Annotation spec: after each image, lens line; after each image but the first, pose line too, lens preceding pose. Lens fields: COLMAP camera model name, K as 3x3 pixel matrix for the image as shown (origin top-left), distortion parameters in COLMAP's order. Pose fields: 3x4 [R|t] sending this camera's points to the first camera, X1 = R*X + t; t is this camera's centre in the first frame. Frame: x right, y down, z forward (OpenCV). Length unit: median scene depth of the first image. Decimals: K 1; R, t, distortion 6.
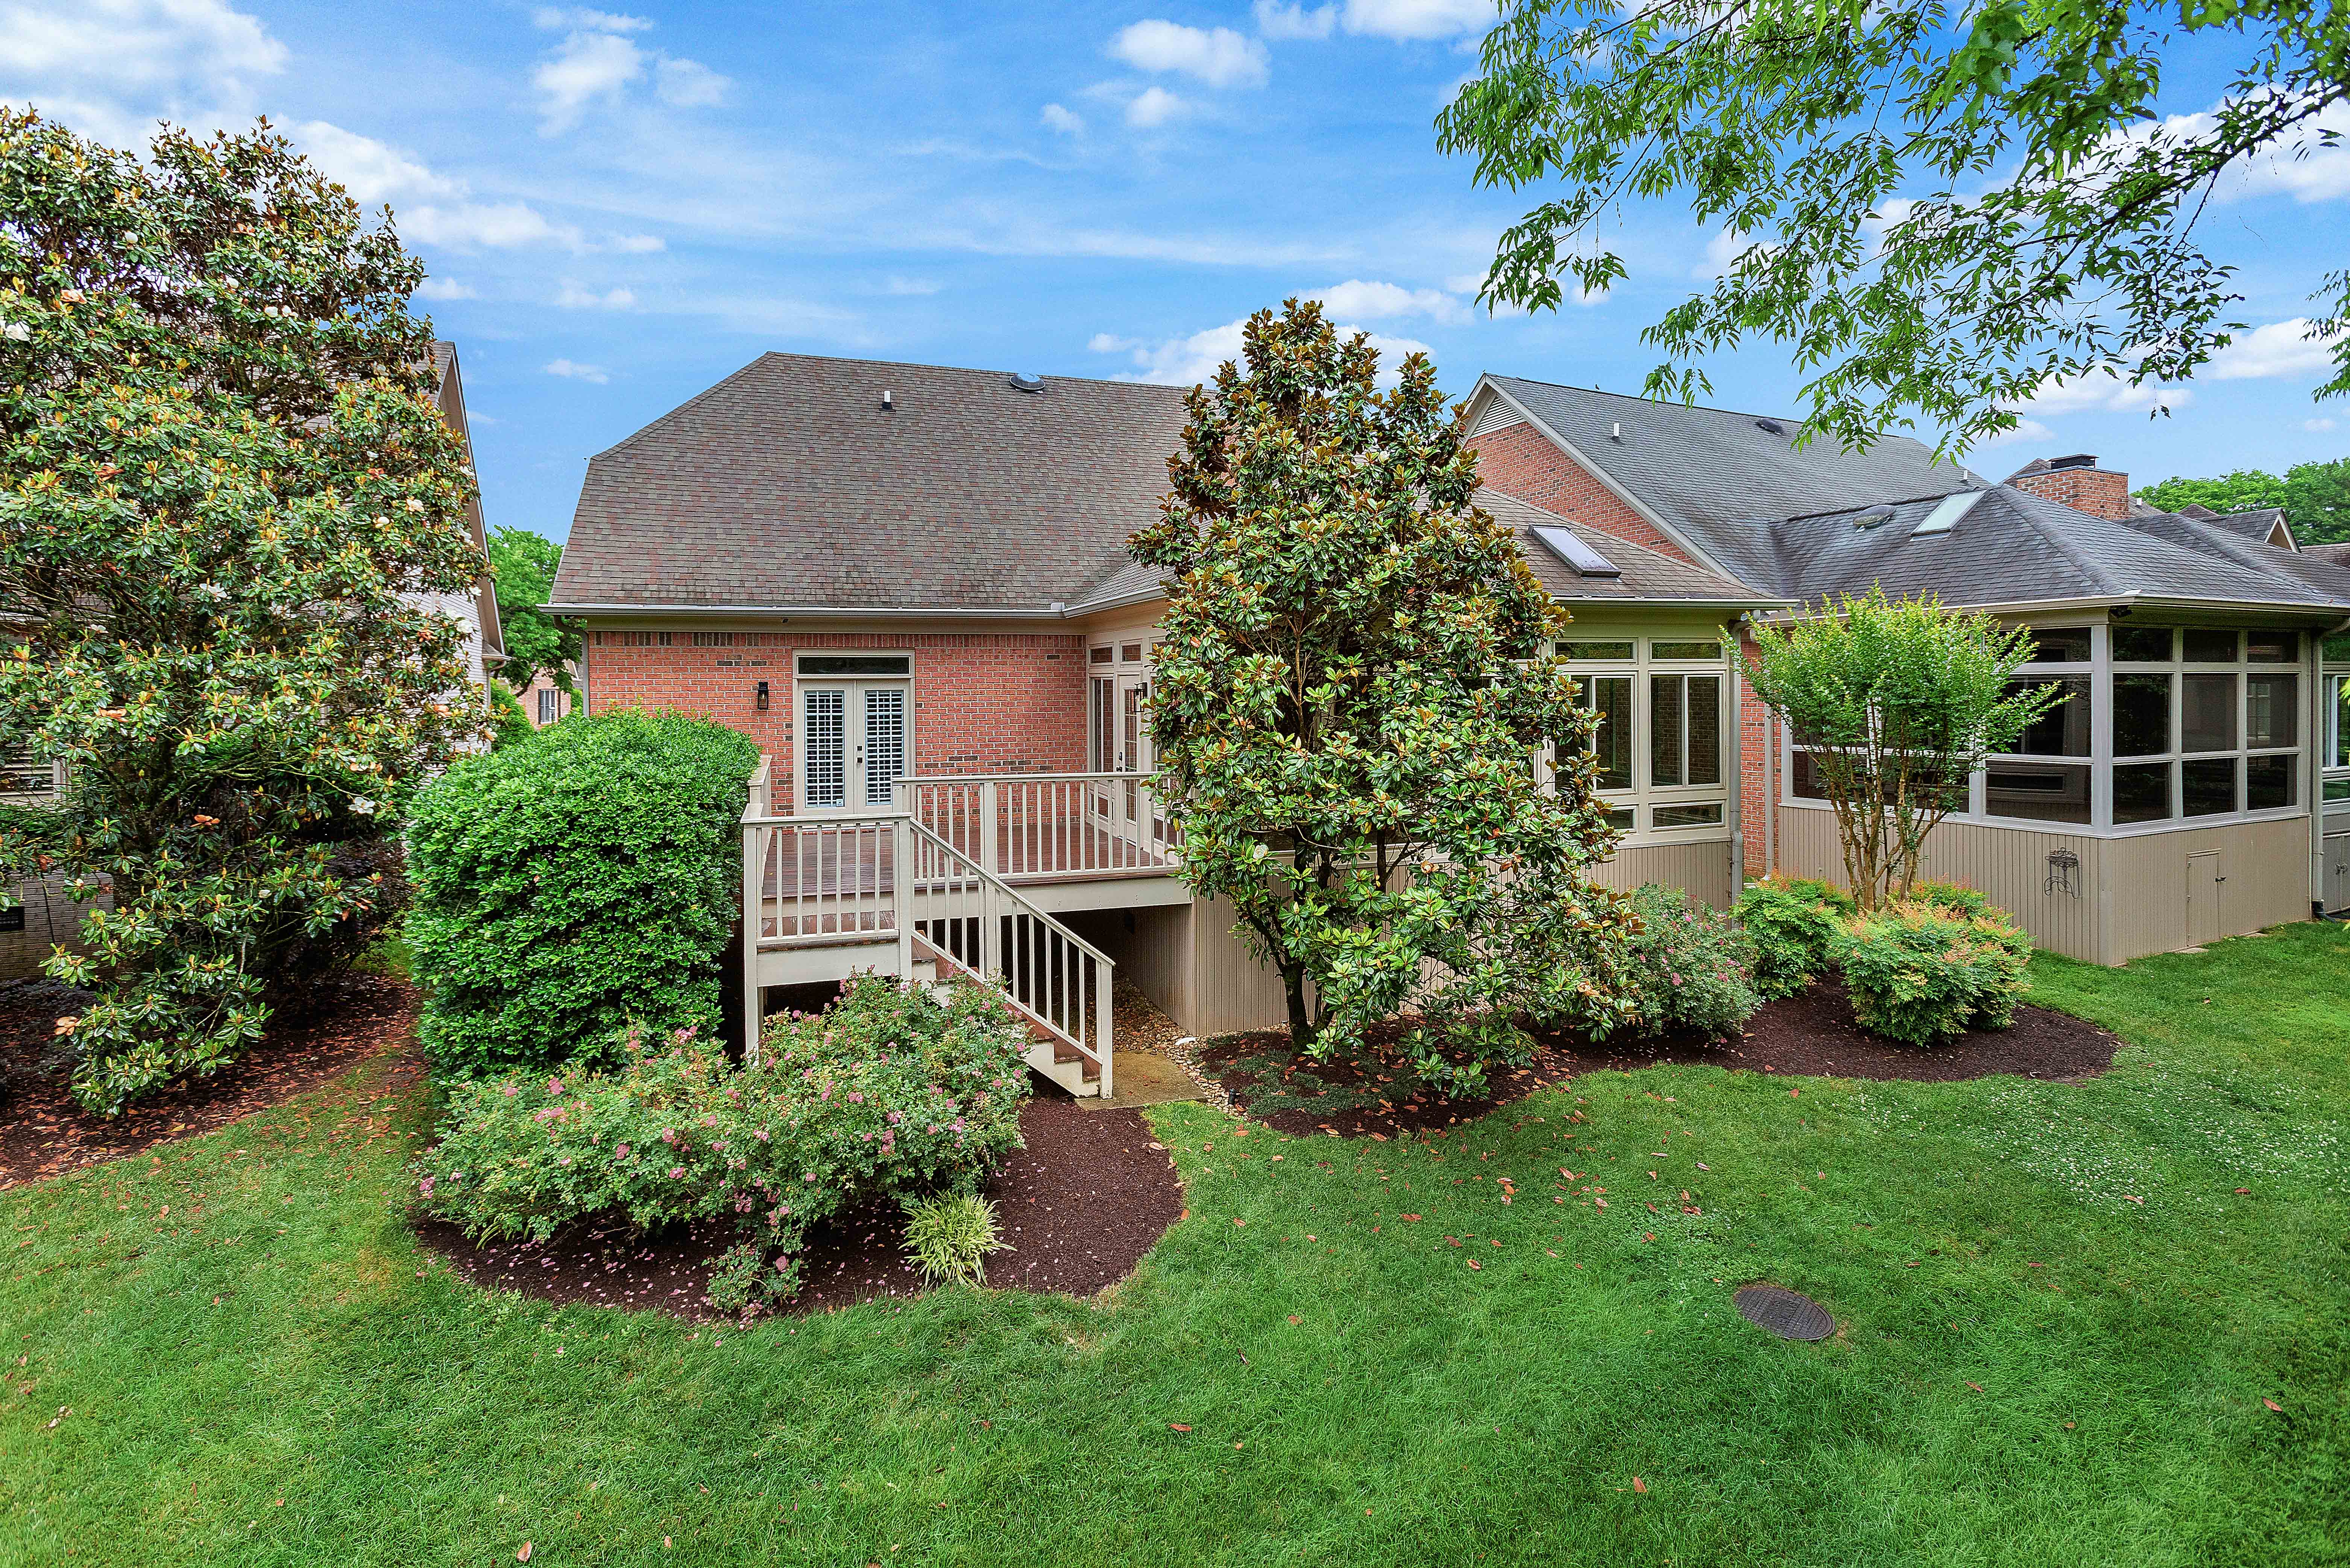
lens RADIAL K [[1096.3, 0, 1178.5], [0, 1096.3, 688.4], [0, 0, 1]] dist [-0.016058, 0.000281]
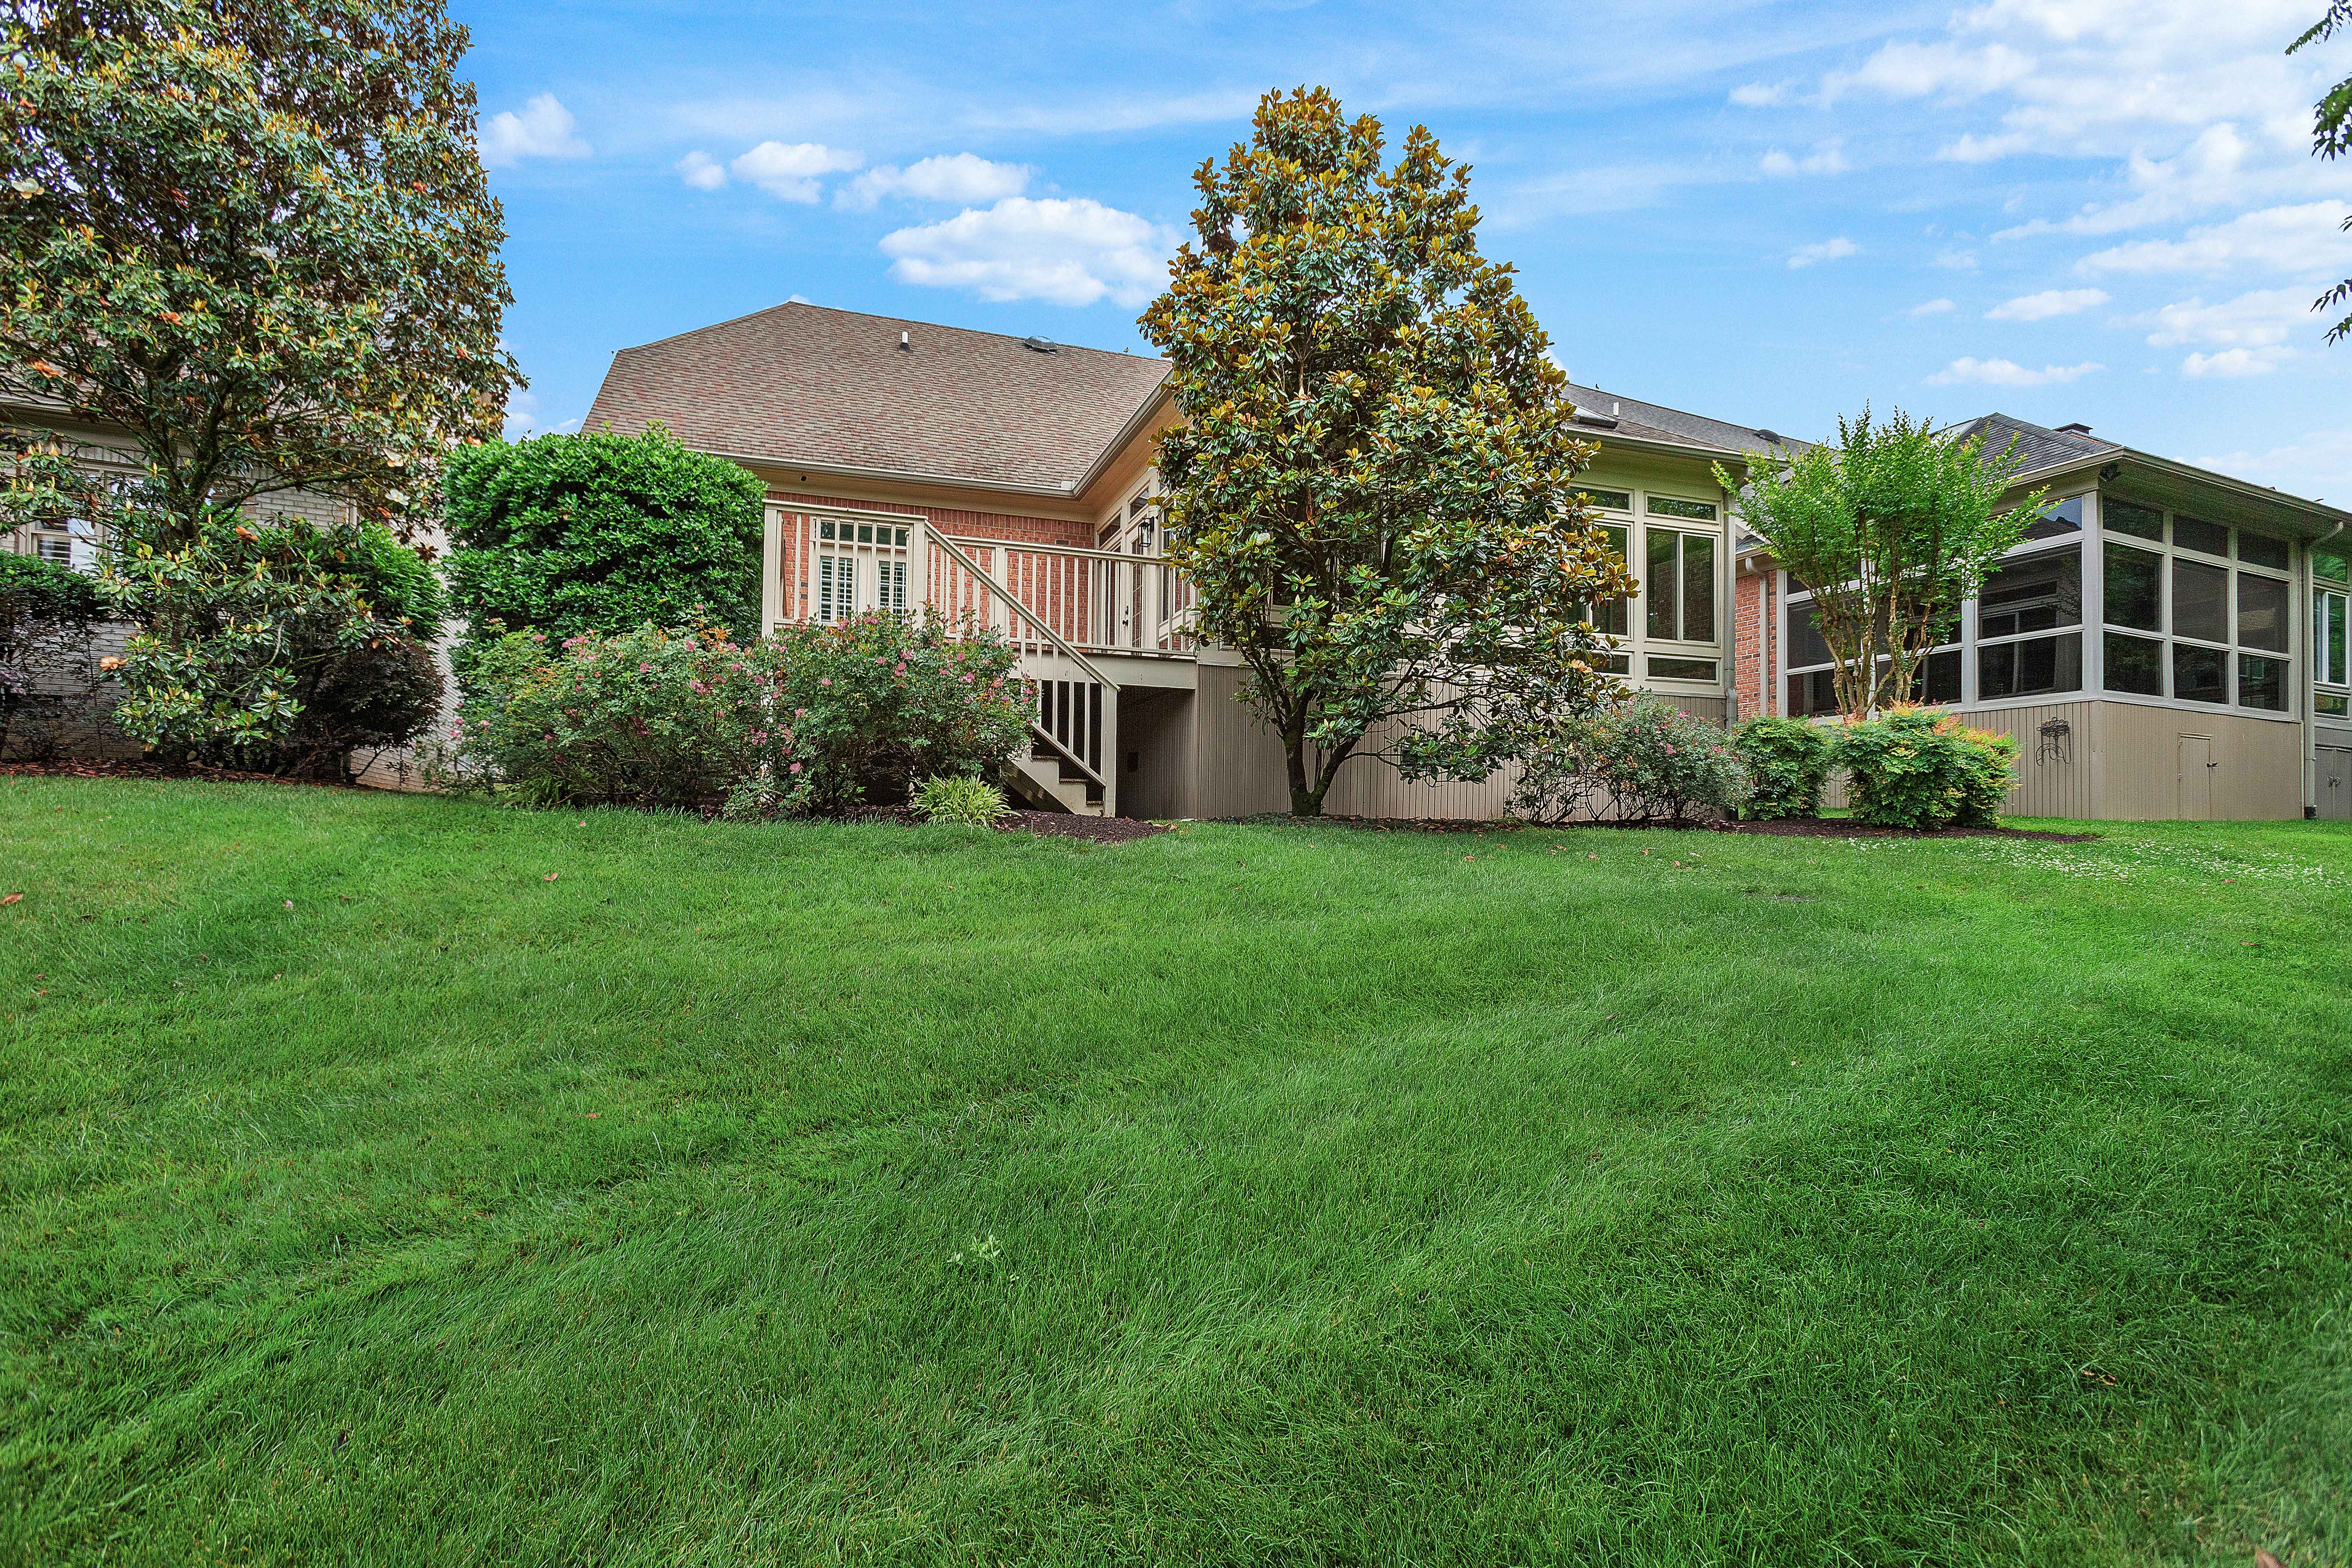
lens RADIAL K [[1085.7, 0, 1170.1], [0, 1085.7, 825.1], [0, 0, 1]] dist [-0.015780, 0.000307]
pose [[0.999826, 0.015784, -0.009989, 0.000961], [-0.015921, 0.999778, -0.013822, 0.287946], [0.009769, 0.013978, 0.999855, -0.011322]]
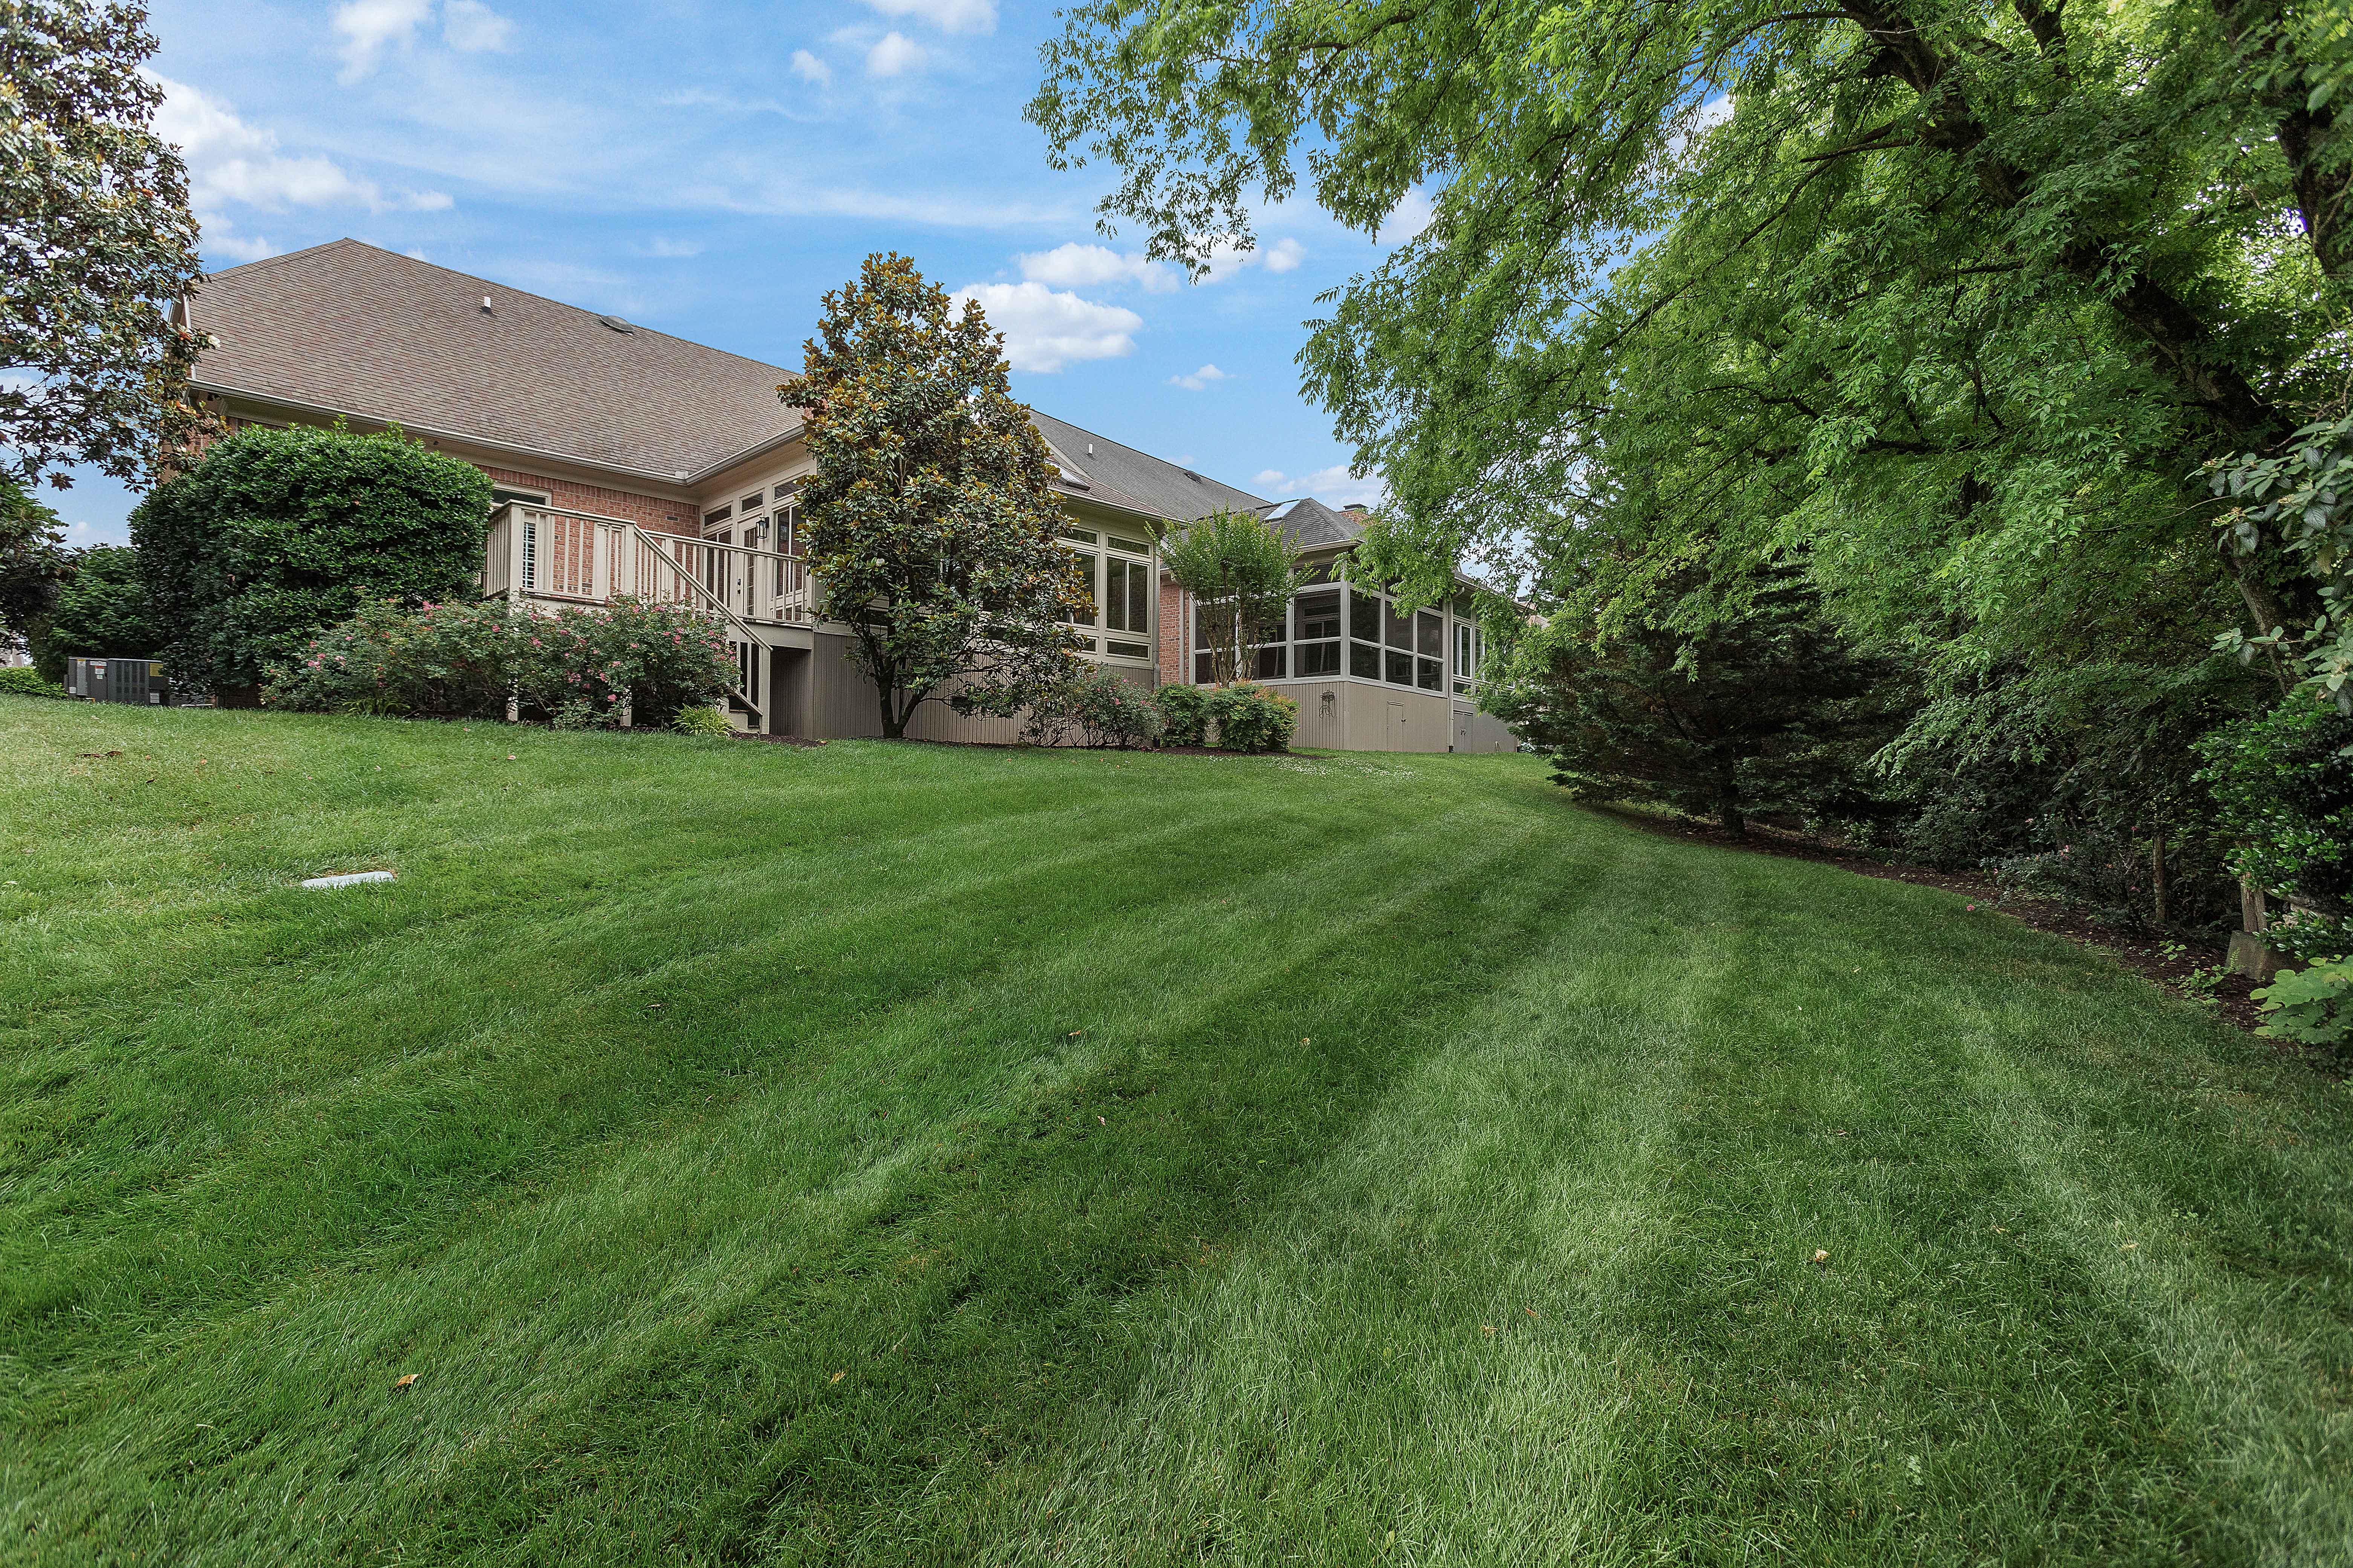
lens RADIAL K [[1074.2, 0, 1176.0], [0, 1074.2, 761.4], [0, 0, 1]] dist [0.001075, 0.000389]
pose [[0.895943, 0.022315, 0.443608, -0.158960], [-0.012708, 0.999616, -0.024617, 0.319735], [-0.443987, 0.016418, 0.895883, -0.425469]]
